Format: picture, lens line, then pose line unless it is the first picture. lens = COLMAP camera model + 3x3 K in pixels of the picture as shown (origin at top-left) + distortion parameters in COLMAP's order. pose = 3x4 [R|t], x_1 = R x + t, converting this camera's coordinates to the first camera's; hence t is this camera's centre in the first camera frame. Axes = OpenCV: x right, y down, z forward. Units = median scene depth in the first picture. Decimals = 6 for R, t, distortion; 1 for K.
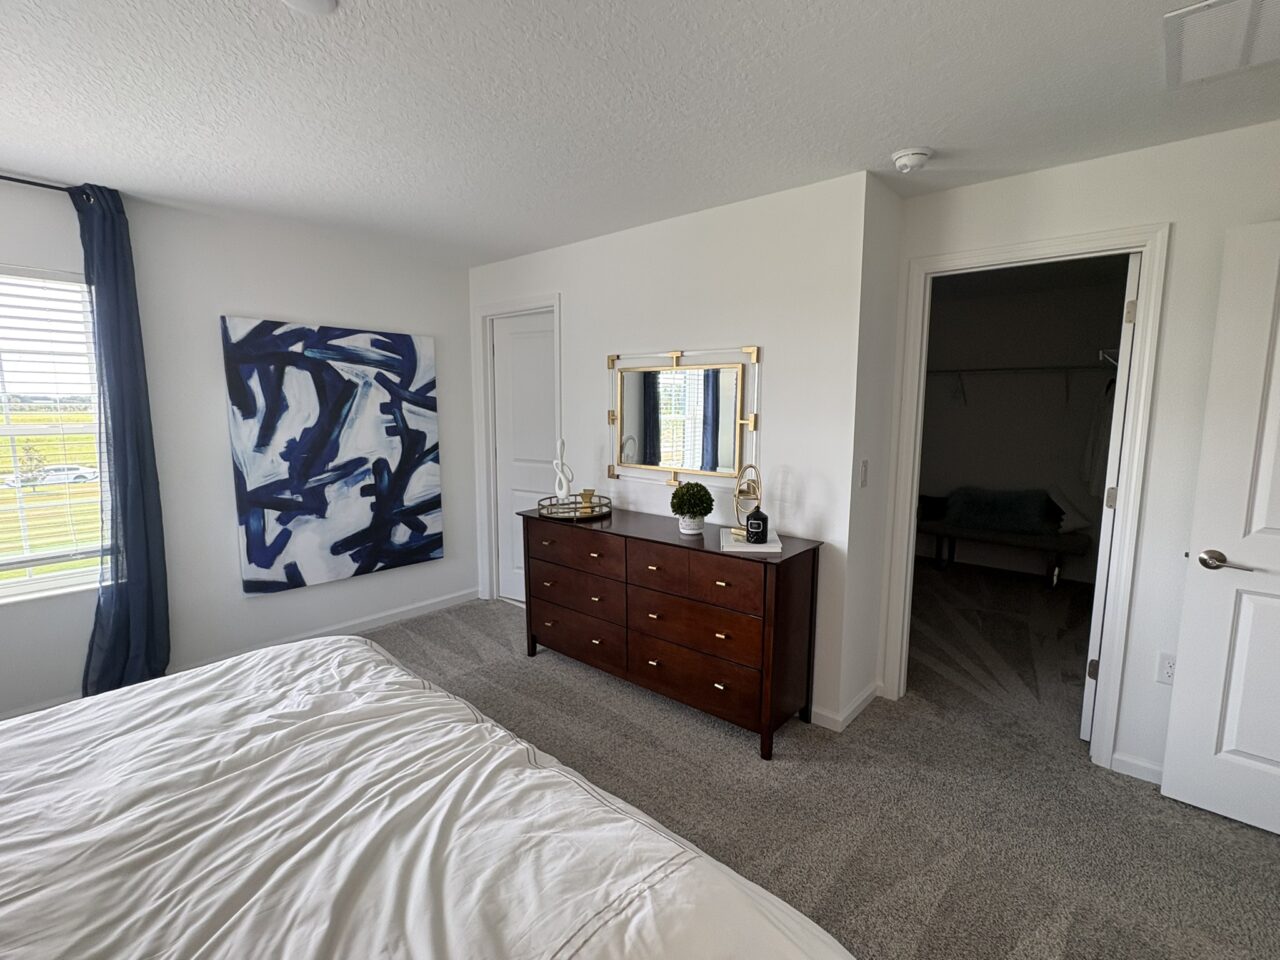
lens RADIAL K [[592.6, 0, 641.4], [0, 592.6, 479.4], [0, 0, 1]] dist [-0.003866, -0.000533]
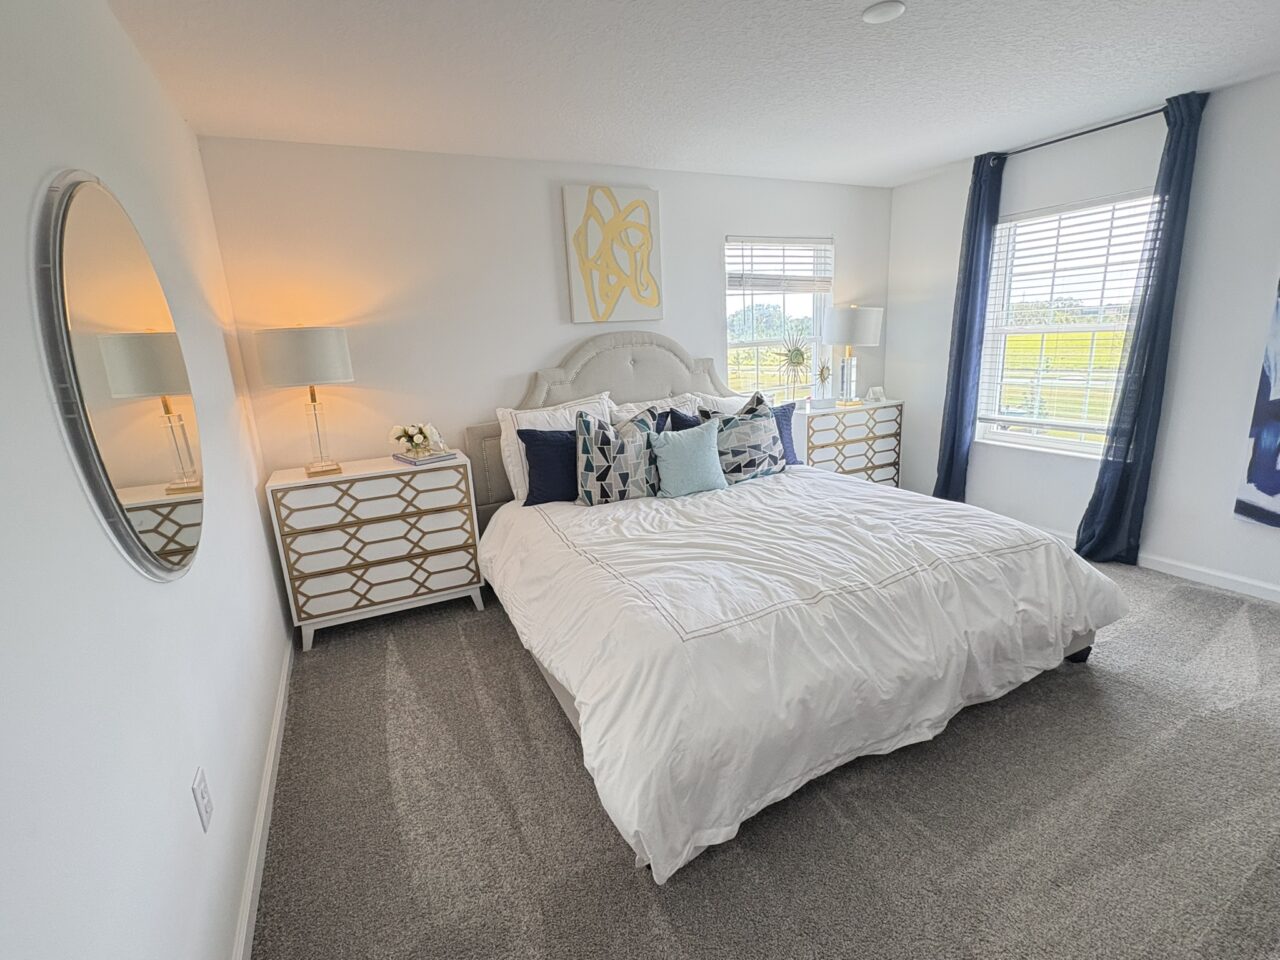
lens RADIAL K [[592.6, 0, 640.1], [0, 592.6, 485.1], [0, 0, 1]] dist [-0.003866, -0.000533]
pose [[-0.397010, 0.238619, -0.886253, 0.981354], [-0.063111, 0.956230, 0.285731, -0.099162], [0.915642, 0.169370, -0.364573, 1.007486]]
